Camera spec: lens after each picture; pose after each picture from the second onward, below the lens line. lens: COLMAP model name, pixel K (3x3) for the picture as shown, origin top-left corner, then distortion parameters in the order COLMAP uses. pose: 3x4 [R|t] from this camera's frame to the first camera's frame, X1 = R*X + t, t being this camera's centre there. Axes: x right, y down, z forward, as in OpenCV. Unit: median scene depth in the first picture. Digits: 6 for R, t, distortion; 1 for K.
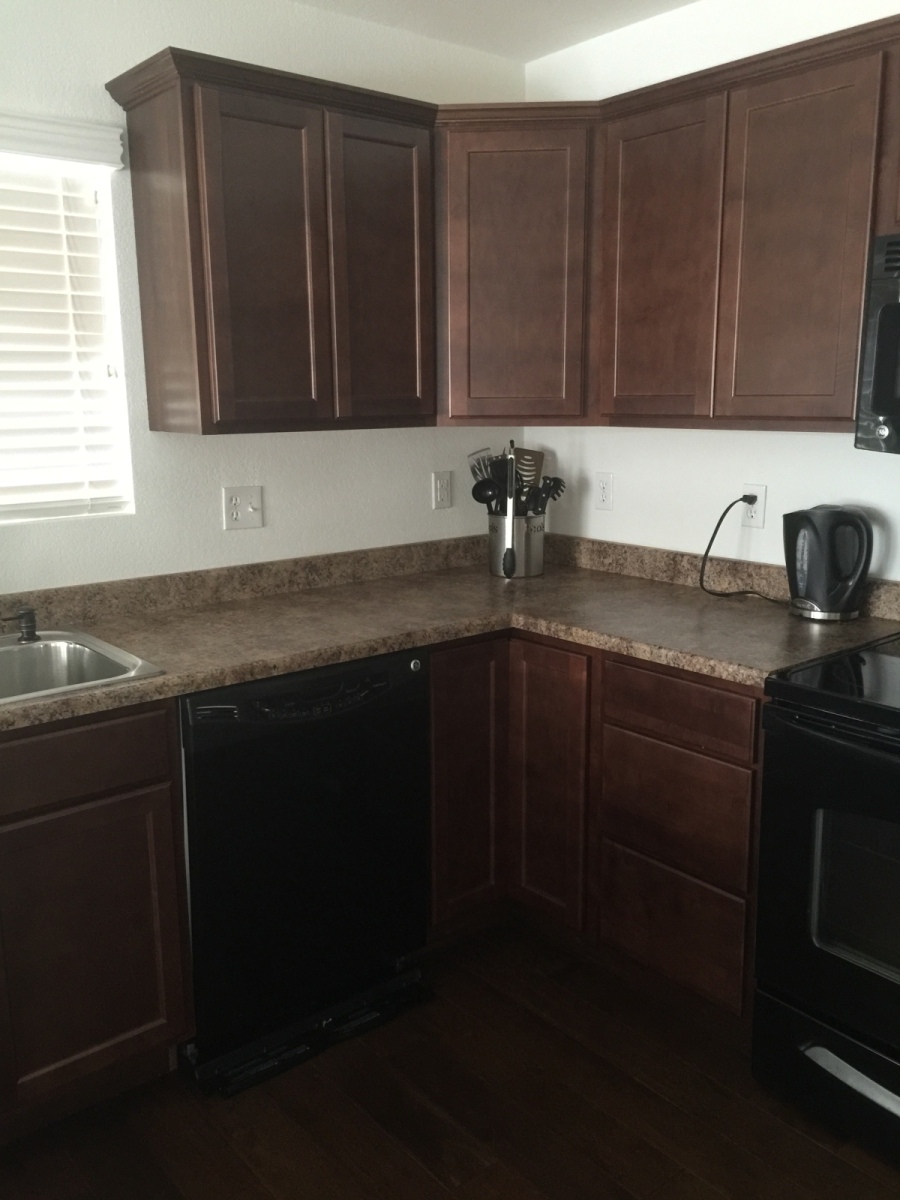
lens RADIAL K [[1039.0, 0, 454.5], [0, 1039.0, 591.0], [0, 0, 1]] dist [0.066102, -0.001881]
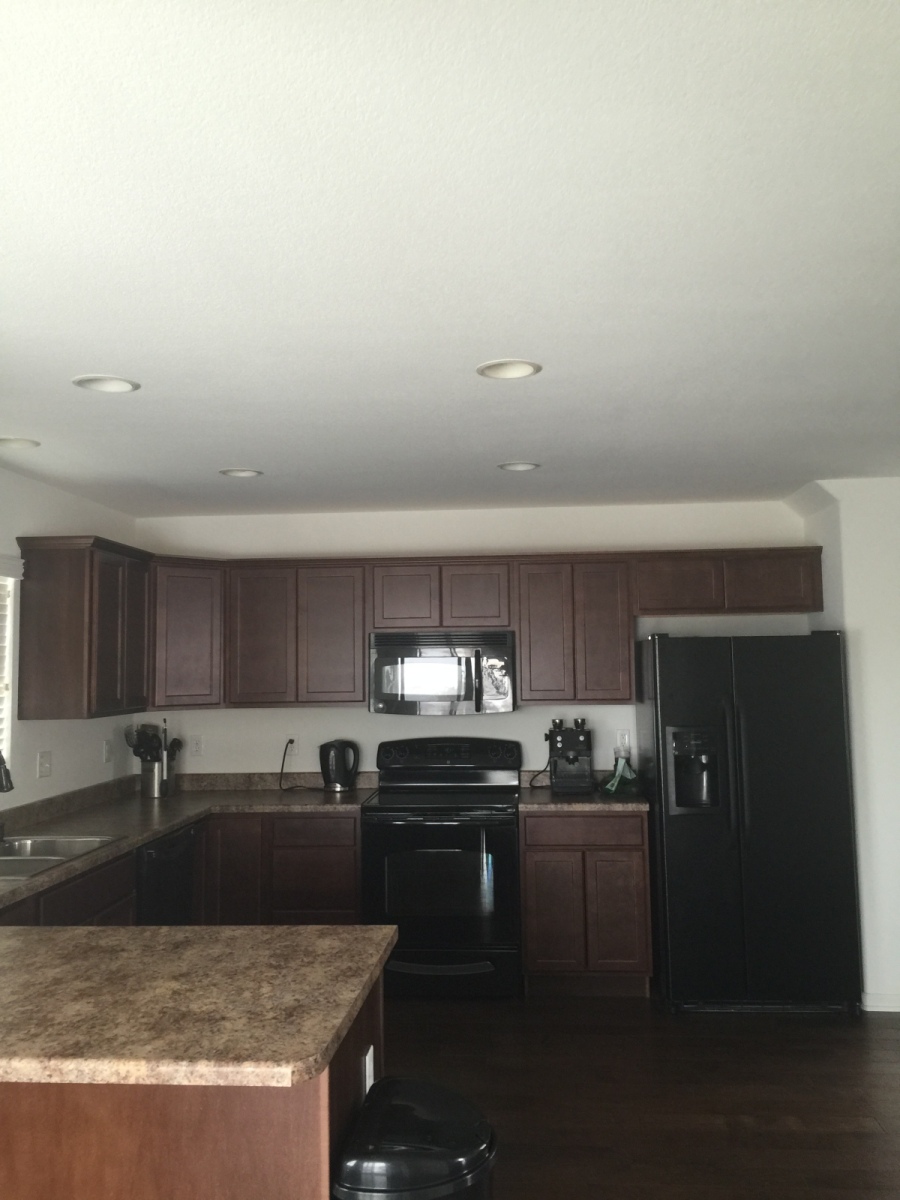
lens RADIAL K [[1039.0, 0, 454.5], [0, 1039.0, 591.0], [0, 0, 1]] dist [0.066102, -0.001881]
pose [[0.688714, 0.050983, 0.723239, -1.112644], [0.147973, 0.966645, -0.209051, 0.114754], [-0.709773, 0.250996, 0.658197, -0.736336]]
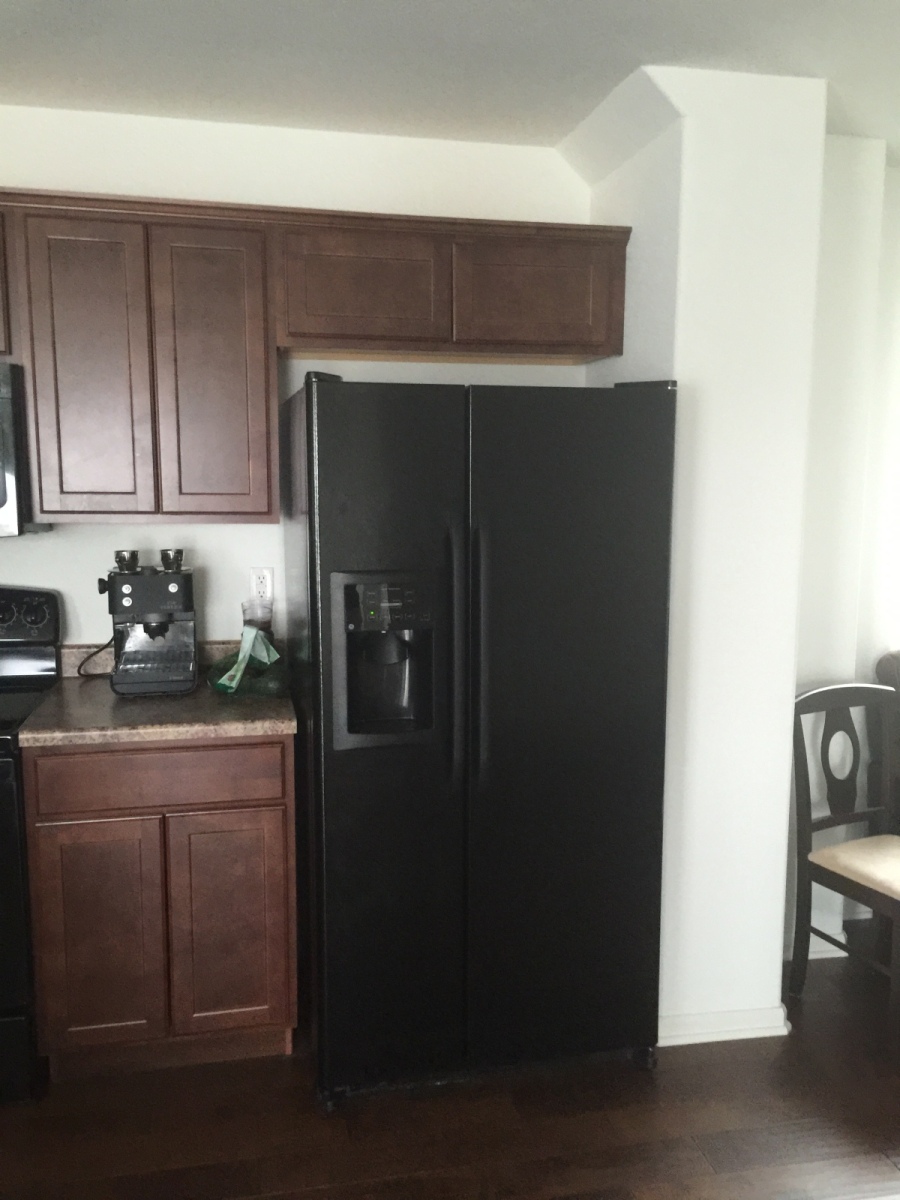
lens RADIAL K [[1022.3, 0, 462.1], [0, 1022.3, 616.0], [0, 0, 1]] dist [0.053980, -0.004515]
pose [[0.447570, -0.111636, 0.887253, -0.195511], [0.161284, 0.985984, 0.042700, 0.030505], [-0.879584, 0.123988, 0.459302, -0.196673]]
